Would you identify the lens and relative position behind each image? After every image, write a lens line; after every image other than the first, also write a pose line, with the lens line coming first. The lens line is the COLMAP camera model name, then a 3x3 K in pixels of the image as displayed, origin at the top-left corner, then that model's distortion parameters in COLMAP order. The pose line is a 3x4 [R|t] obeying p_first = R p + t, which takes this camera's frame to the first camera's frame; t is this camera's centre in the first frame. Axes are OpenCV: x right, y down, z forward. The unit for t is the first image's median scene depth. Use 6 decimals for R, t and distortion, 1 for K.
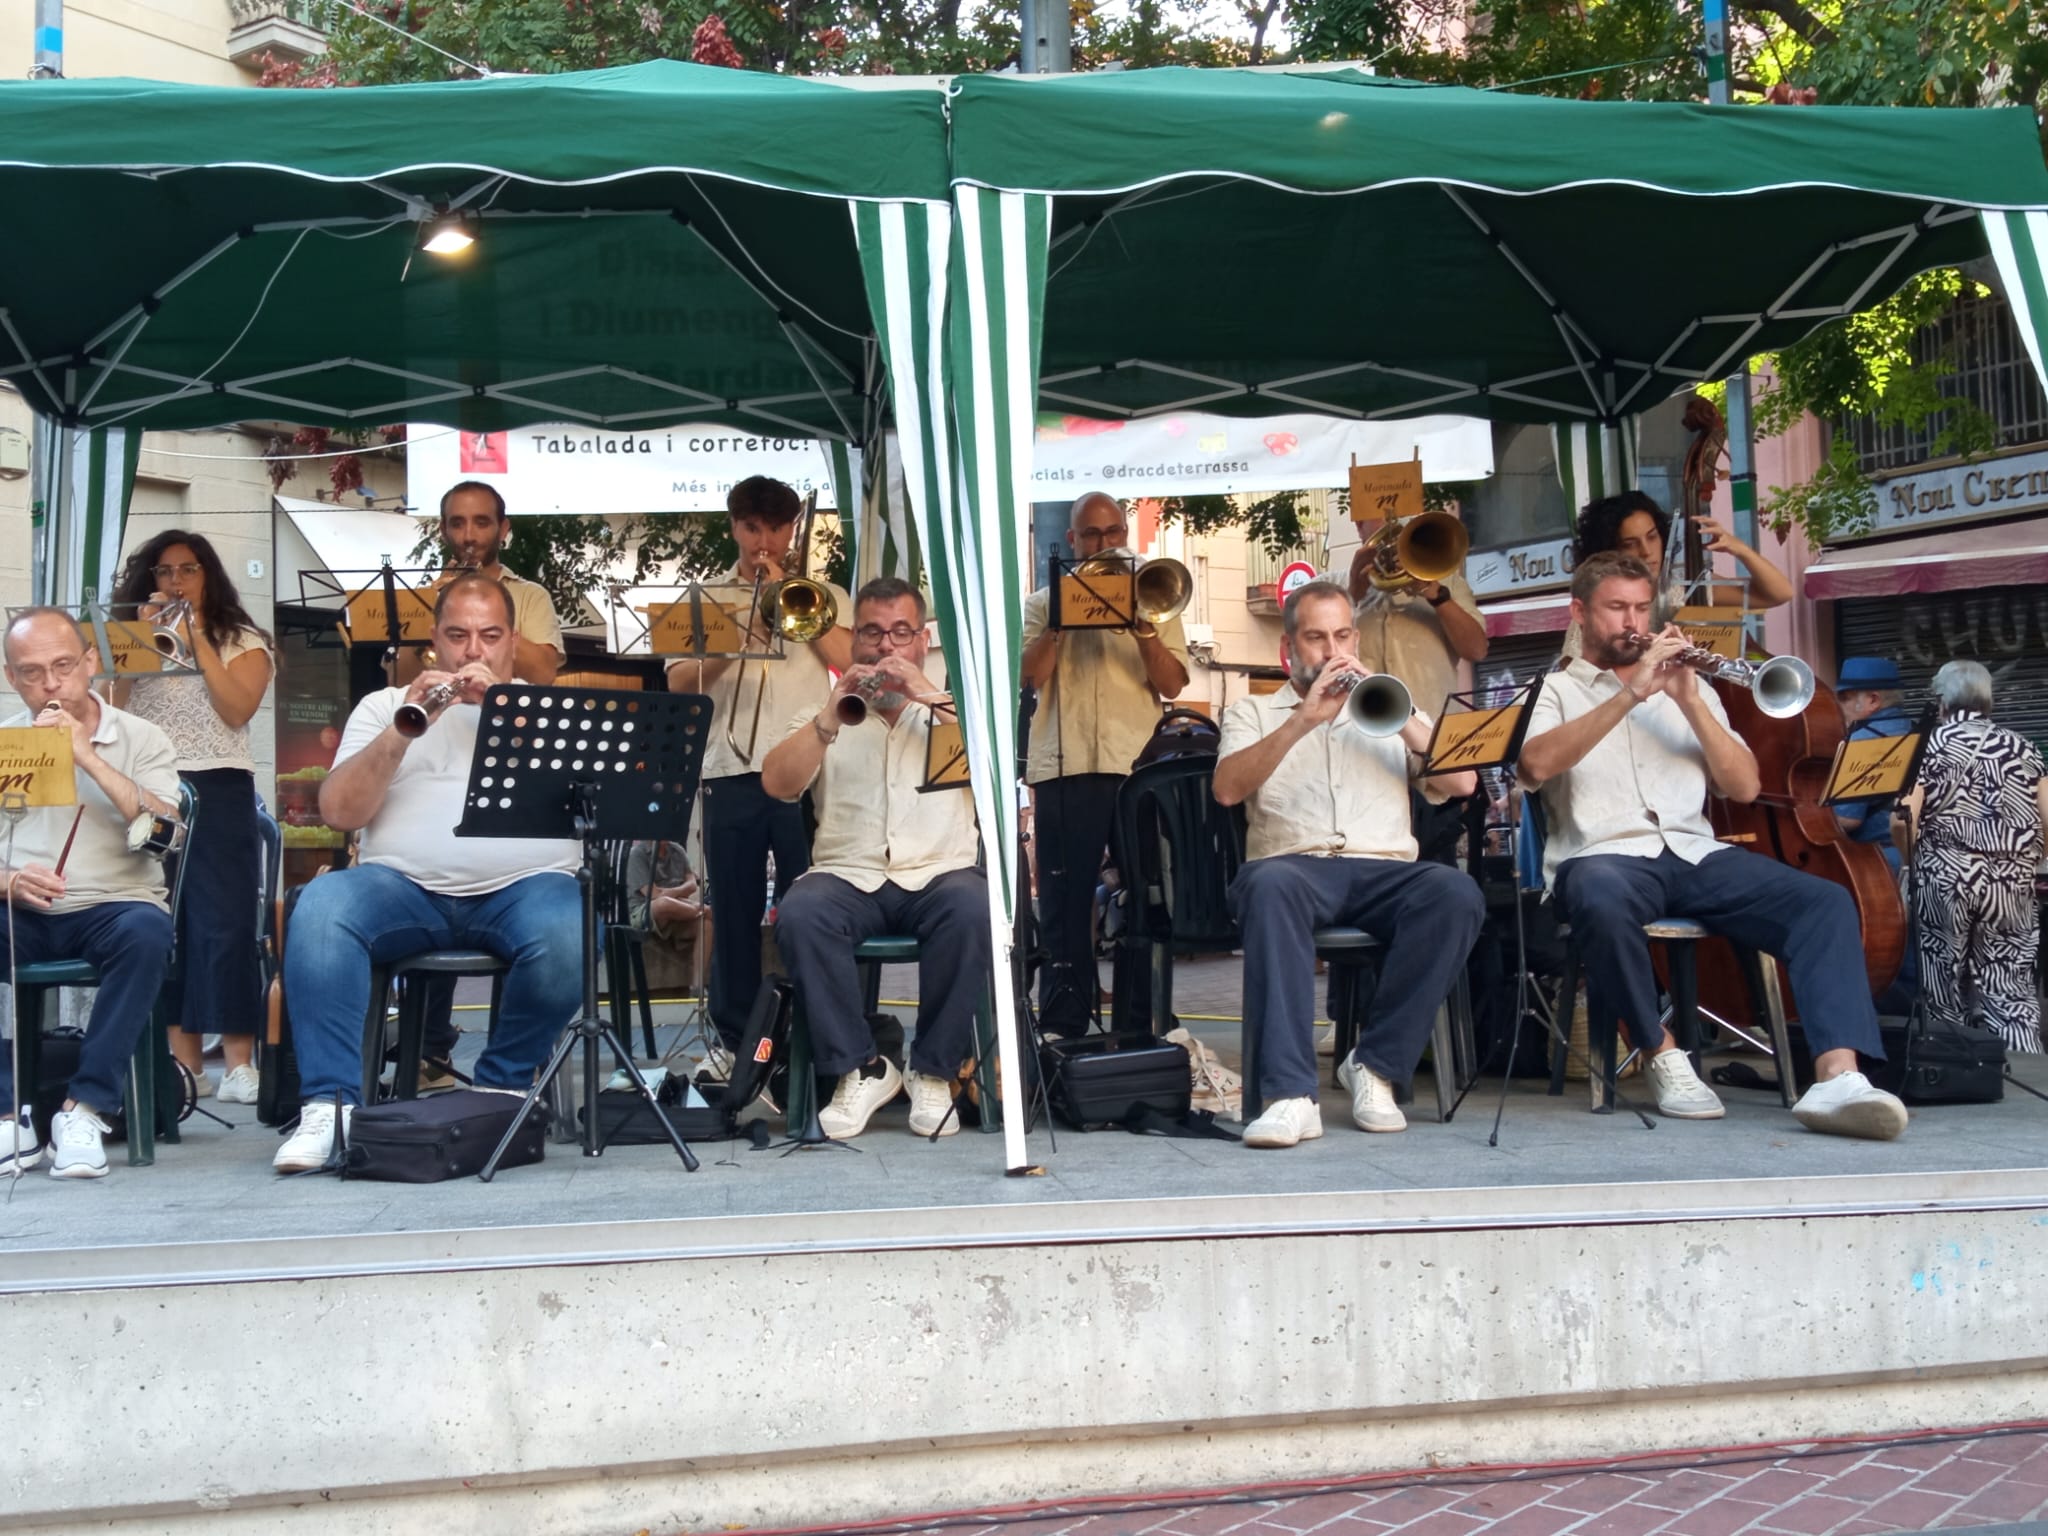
lens RADIAL K [[2231.1, 0, 1017.9], [0, 2231.1, 742.2], [0, 0, 1]] dist [0.102760, -0.204772]
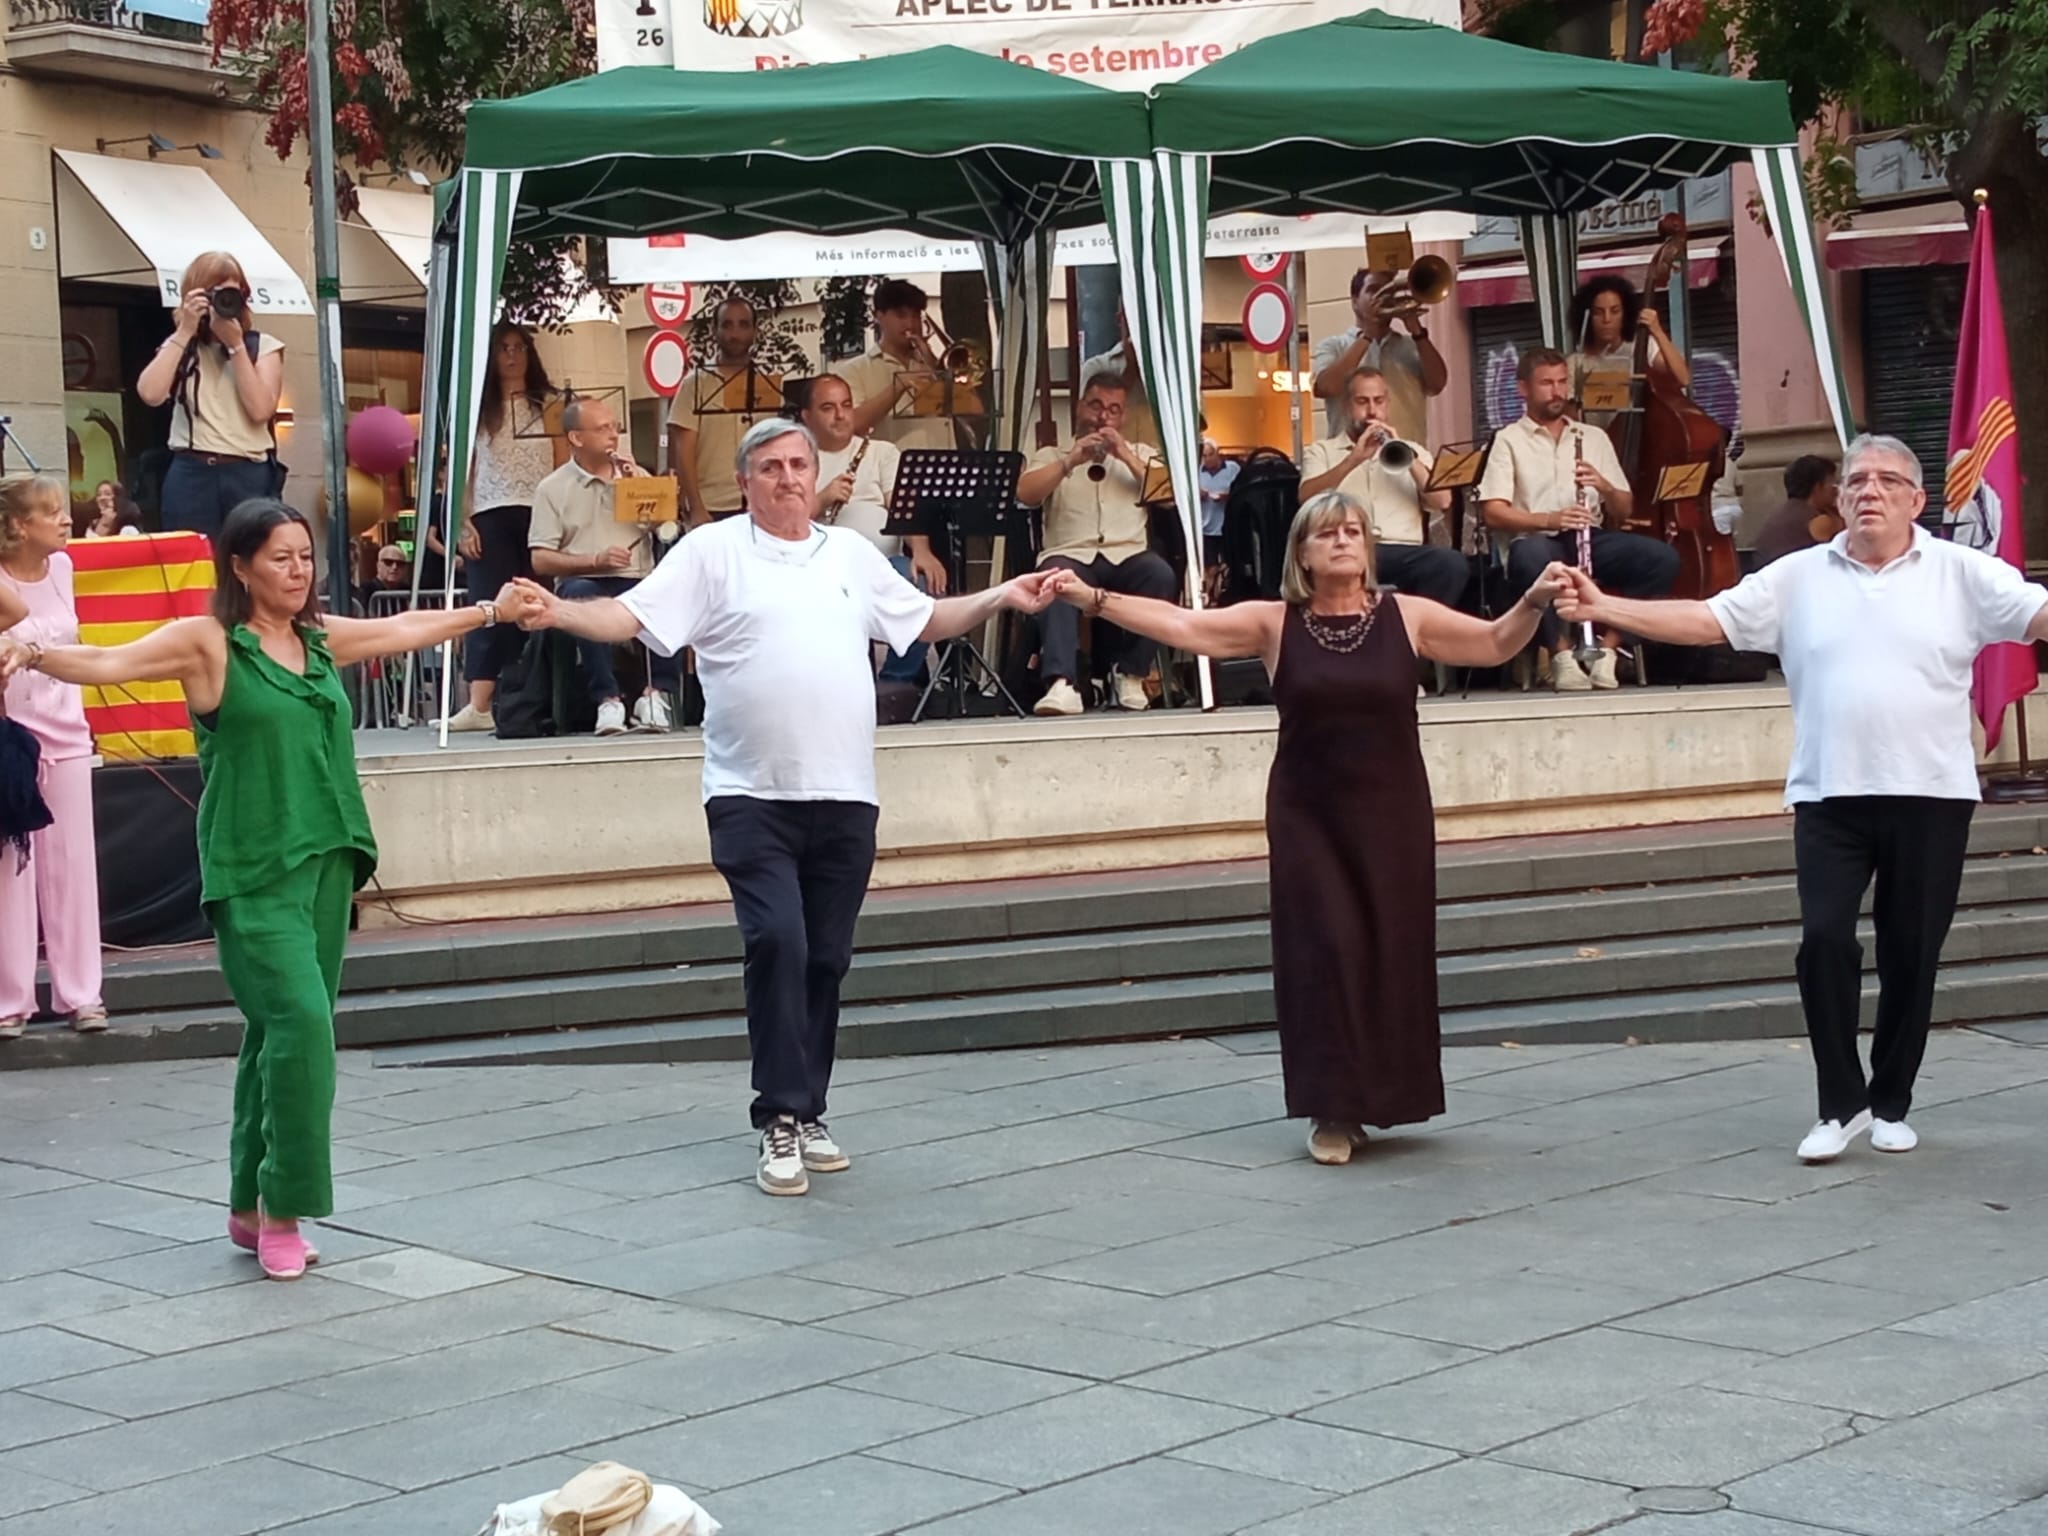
lens RADIAL K [[3428.8, 0, 1021.9], [0, 3428.8, 807.3], [0, 0, 1]] dist [0.067579, 0.094325]
pose [[0.997587, -0.020648, 0.066287, -0.312738], [0.012857, 0.993181, 0.115870, -0.054725], [-0.068227, -0.114738, 0.991050, -1.649863]]
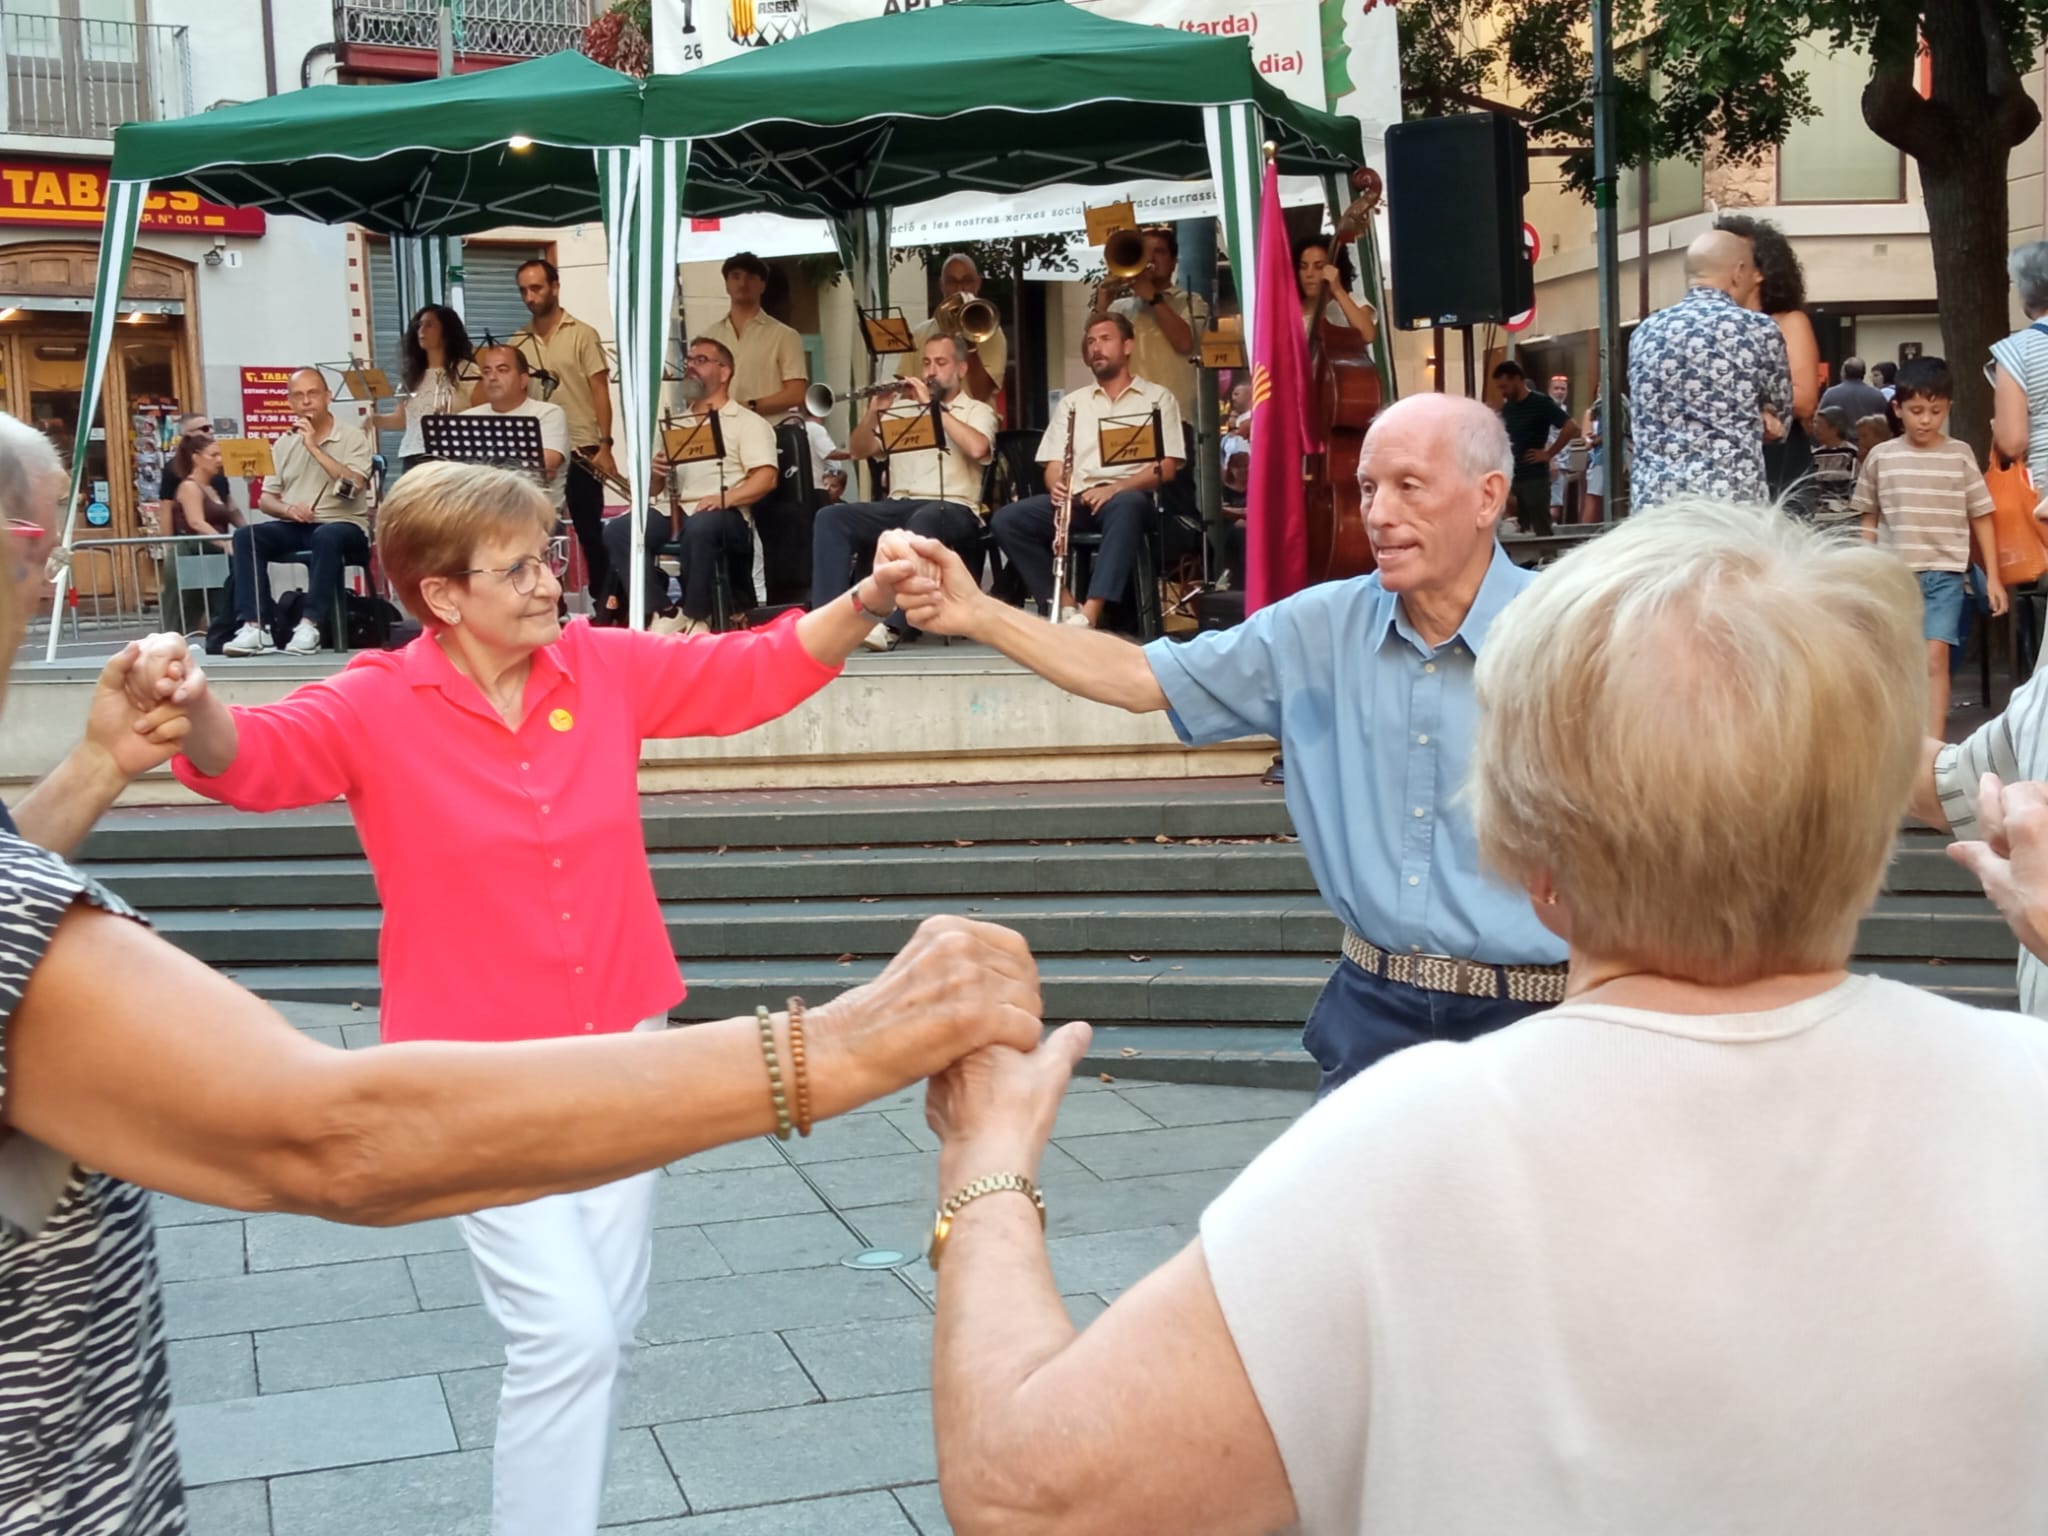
lens RADIAL K [[2717.3, 0, 1024.0], [0, 2717.3, 768.0], [0, 0, 1]] dist [0.139273, -0.349725]
pose [[0.914475, 0.033265, -0.403273, 1.198129], [0.027889, 0.989064, 0.144829, -0.050442], [0.403680, -0.143690, 0.903546, -1.003397]]
